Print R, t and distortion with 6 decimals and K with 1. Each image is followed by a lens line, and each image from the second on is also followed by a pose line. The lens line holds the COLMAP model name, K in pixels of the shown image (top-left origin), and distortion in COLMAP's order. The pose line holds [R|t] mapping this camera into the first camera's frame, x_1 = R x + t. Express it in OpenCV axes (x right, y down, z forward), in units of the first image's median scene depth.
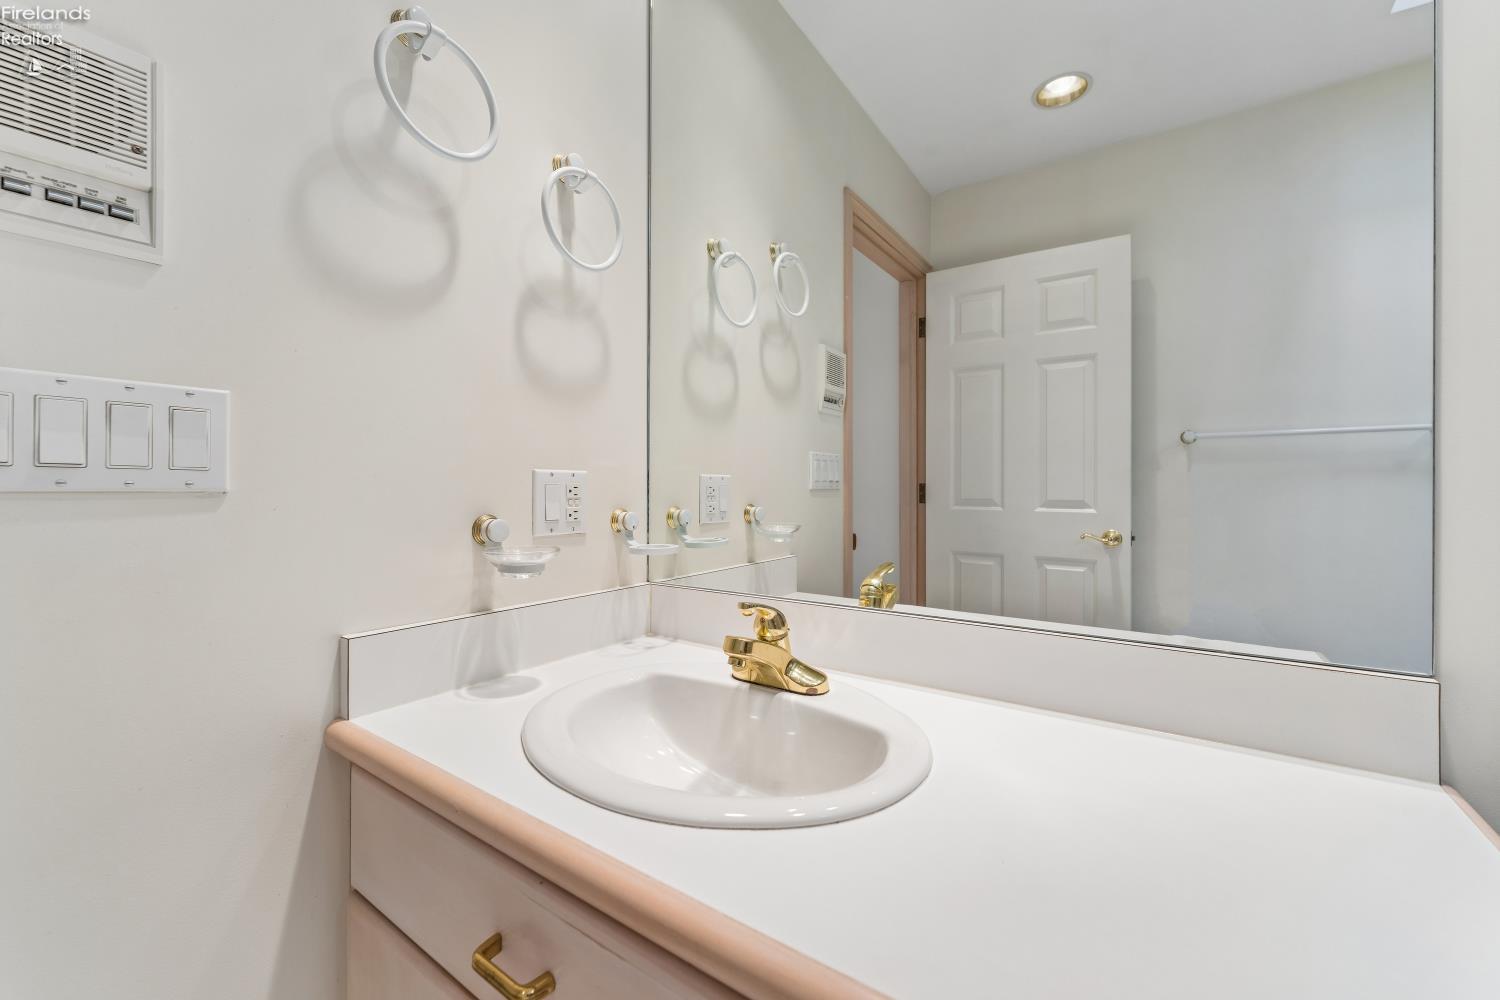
lens RADIAL K [[602.9, 0, 745.8], [0, 602.9, 490.3], [0, 0, 1]] dist [-0.001475, -0.000102]
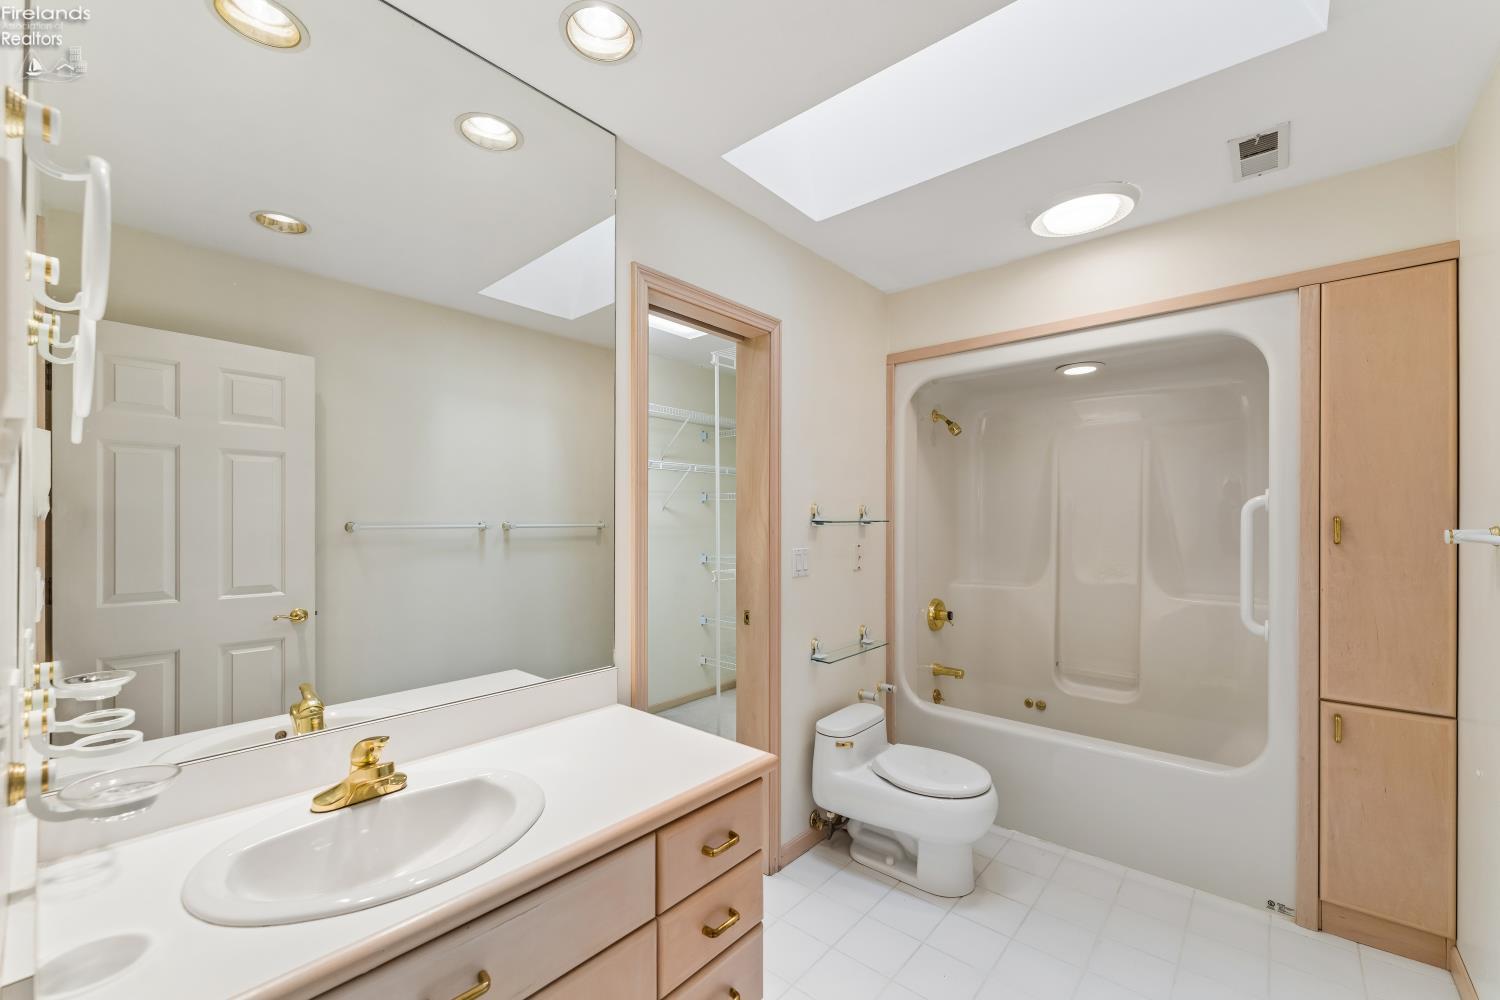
lens RADIAL K [[599.6, 0, 743.9], [0, 599.6, 508.6], [0, 0, 1]] dist [-0.003135, -0.000364]
pose [[0.115407, 0.016748, 0.993177, -0.161149], [0.002750, 0.999849, -0.017180, -0.037994], [-0.993314, 0.004714, 0.115344, 0.007501]]
